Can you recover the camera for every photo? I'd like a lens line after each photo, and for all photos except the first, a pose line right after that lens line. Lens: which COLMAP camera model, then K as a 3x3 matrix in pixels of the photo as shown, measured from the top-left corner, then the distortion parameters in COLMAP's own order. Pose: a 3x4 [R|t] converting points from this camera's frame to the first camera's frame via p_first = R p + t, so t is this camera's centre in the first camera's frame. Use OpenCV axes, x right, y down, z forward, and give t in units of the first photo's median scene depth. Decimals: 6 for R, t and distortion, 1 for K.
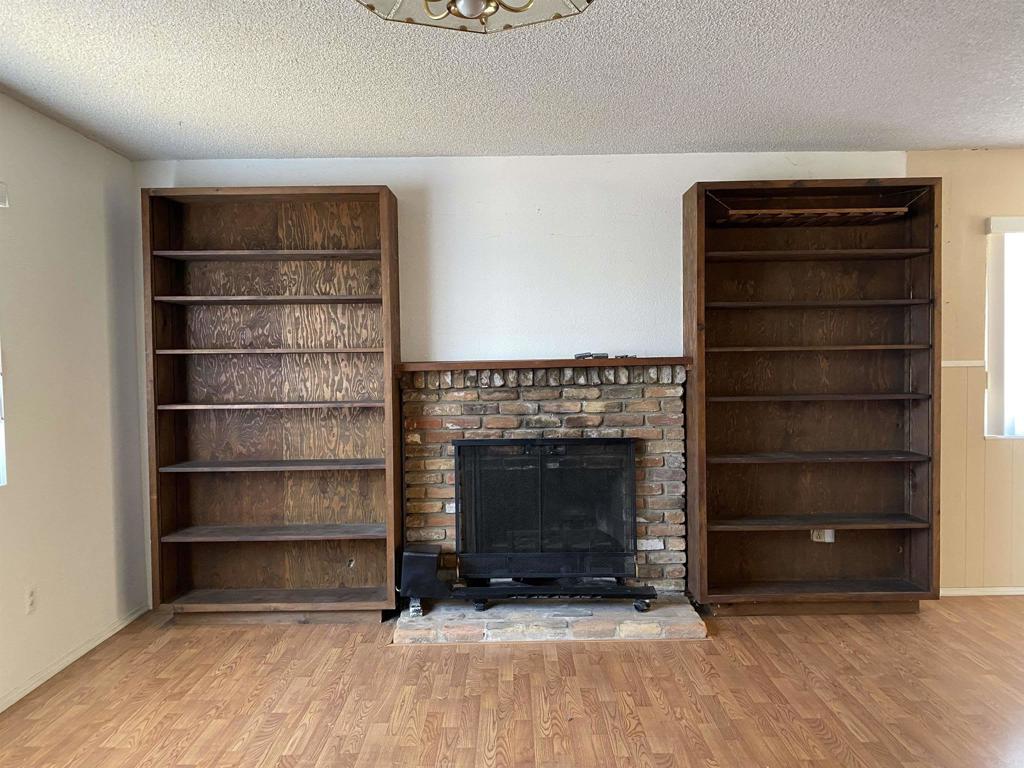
lens RADIAL K [[795.4, 0, 516.7], [0, 795.4, 388.1], [0, 0, 1]] dist [0.080610, -0.078891]
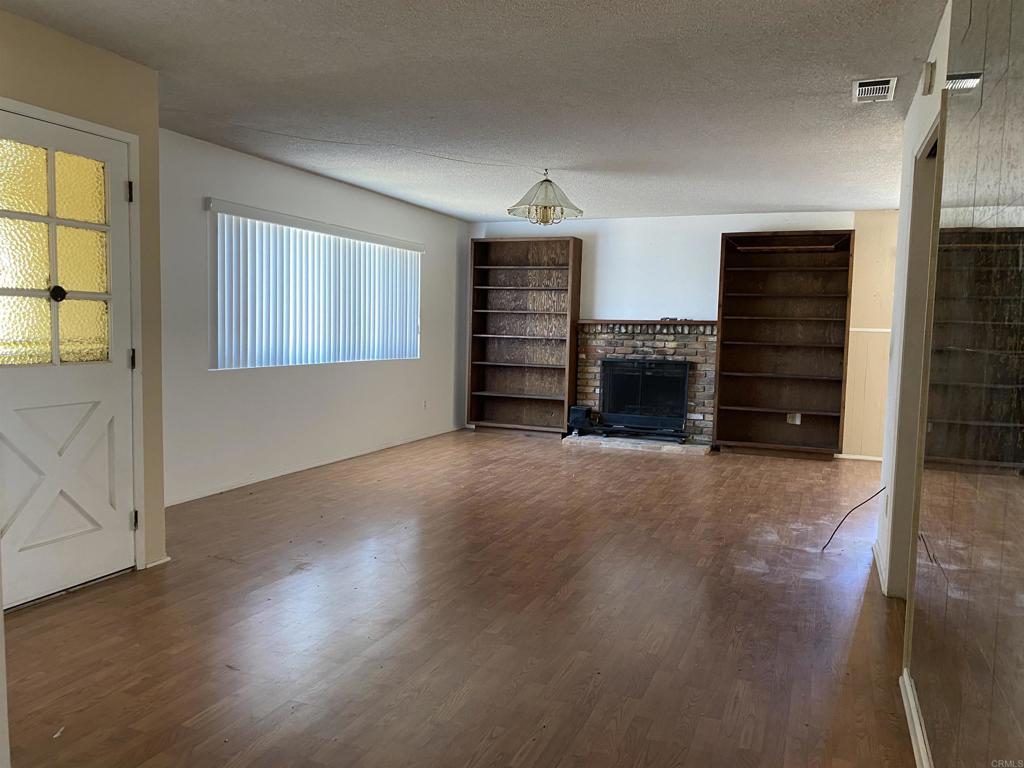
lens RADIAL K [[795.4, 0, 516.7], [0, 795.4, 388.1], [0, 0, 1]] dist [0.080610, -0.078891]
pose [[0.923683, 0.065468, -0.377523, 0.500814], [-0.048285, 0.997329, 0.054811, 0.040590], [0.380103, -0.032399, 0.924376, -0.985930]]
